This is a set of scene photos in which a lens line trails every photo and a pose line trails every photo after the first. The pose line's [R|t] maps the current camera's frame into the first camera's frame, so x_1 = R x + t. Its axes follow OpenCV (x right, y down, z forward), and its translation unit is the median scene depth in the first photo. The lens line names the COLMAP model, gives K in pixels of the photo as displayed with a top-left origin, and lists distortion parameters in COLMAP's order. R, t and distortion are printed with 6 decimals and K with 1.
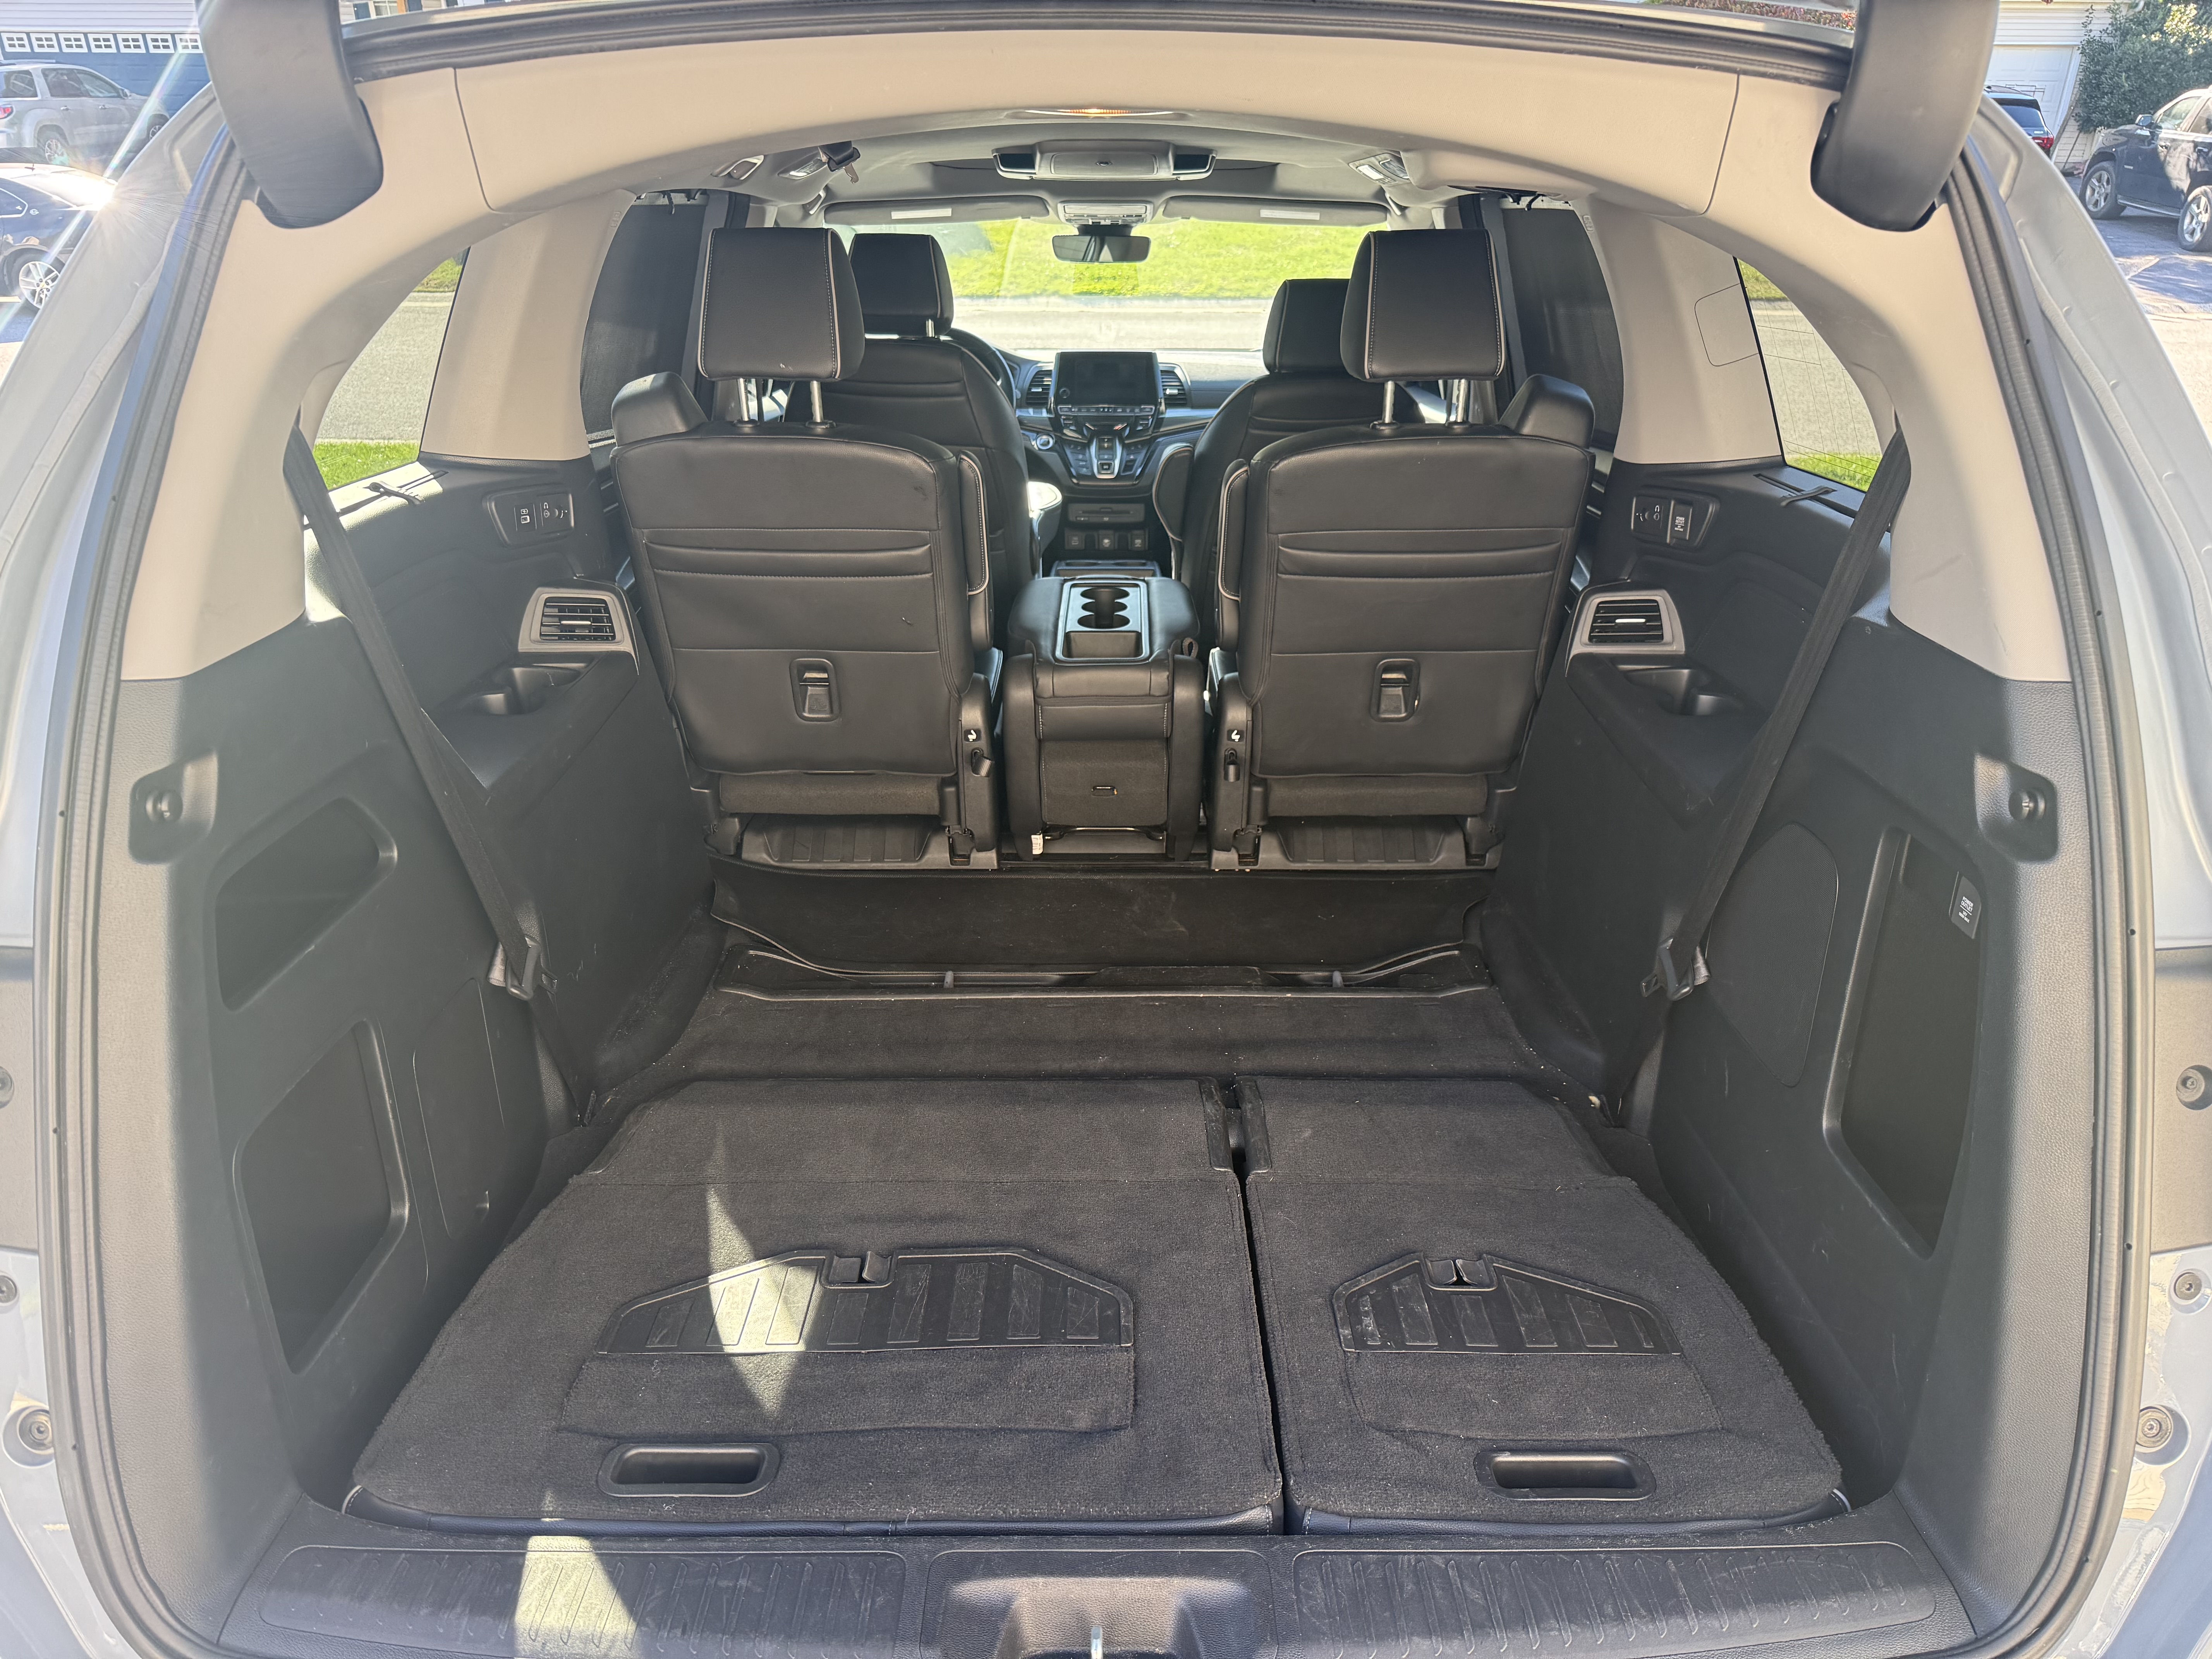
lens RADIAL K [[1553.2, 0, 1089.4], [0, 1553.2, 834.3], [0, 0, 1]] dist [0.003177, -0.017431]
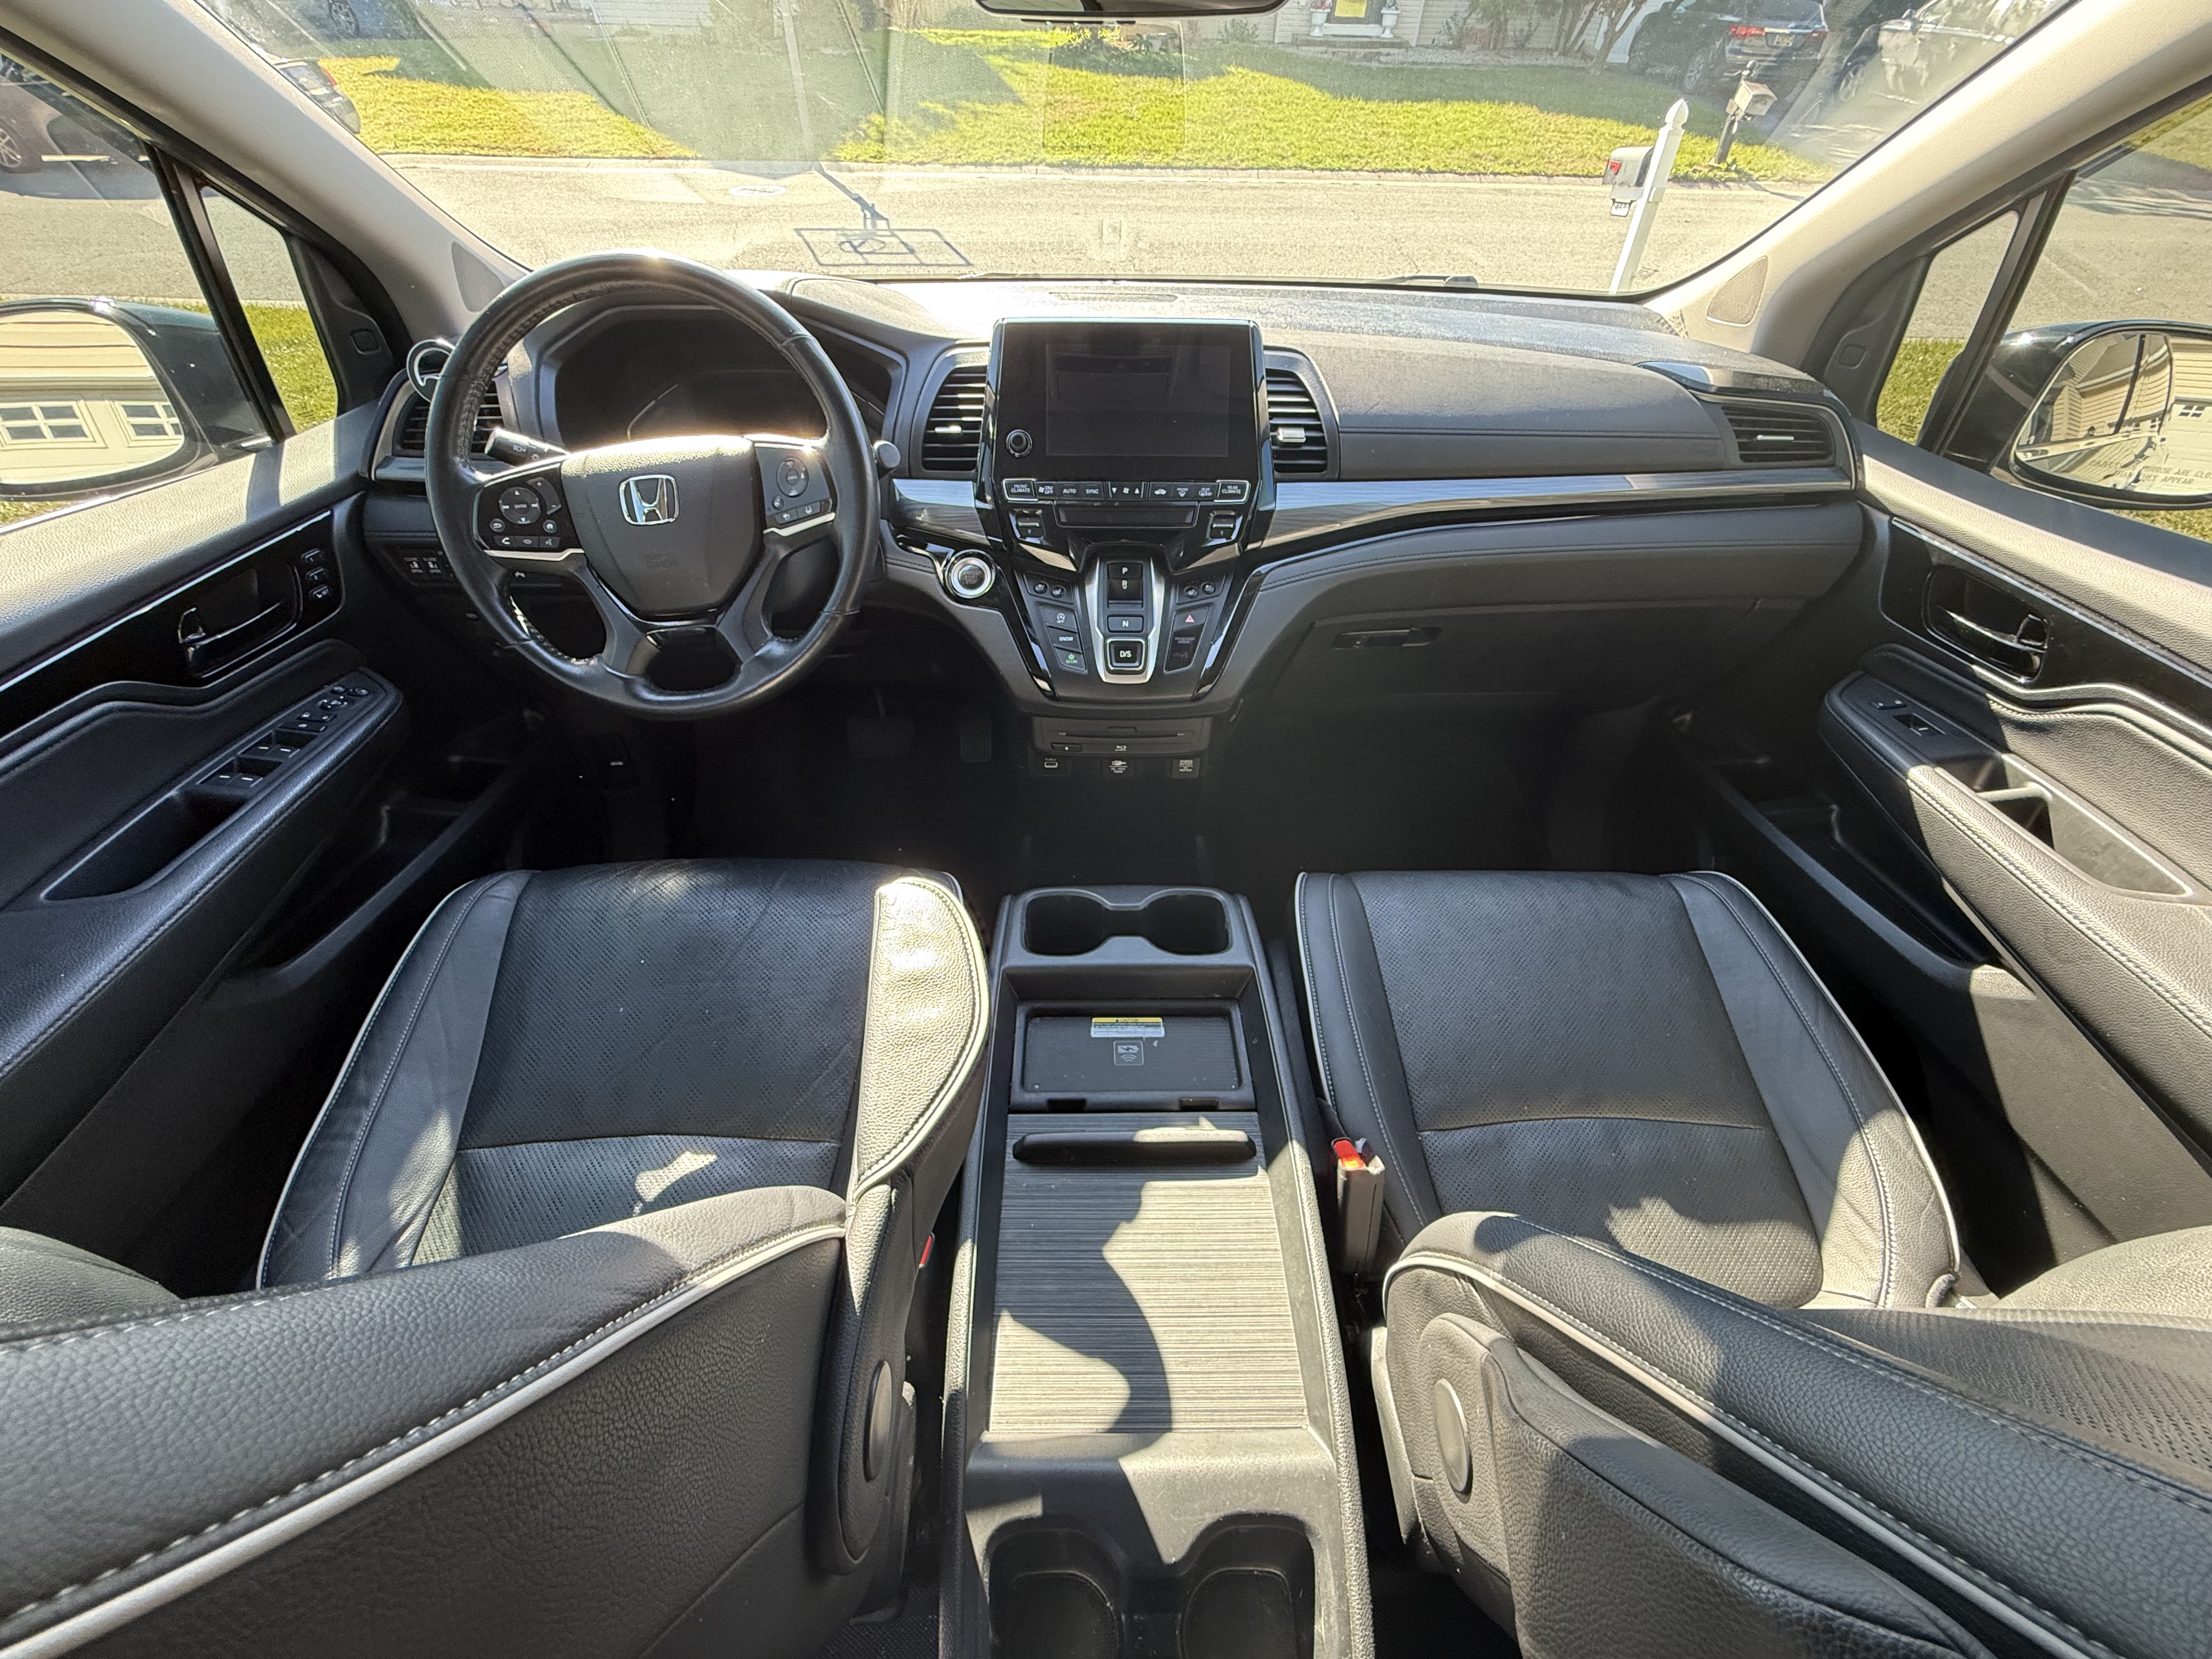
lens RADIAL K [[892.8, 0, 1108.5], [0, 892.8, 850.1], [0, 0, 1]] dist [-0.009885, -0.000332]
pose [[0.999323, -0.011138, 0.035057, -0.002509], [-0.000557, 0.948363, 0.317185, -0.256974], [-0.036779, -0.316990, 0.947715, 0.754596]]
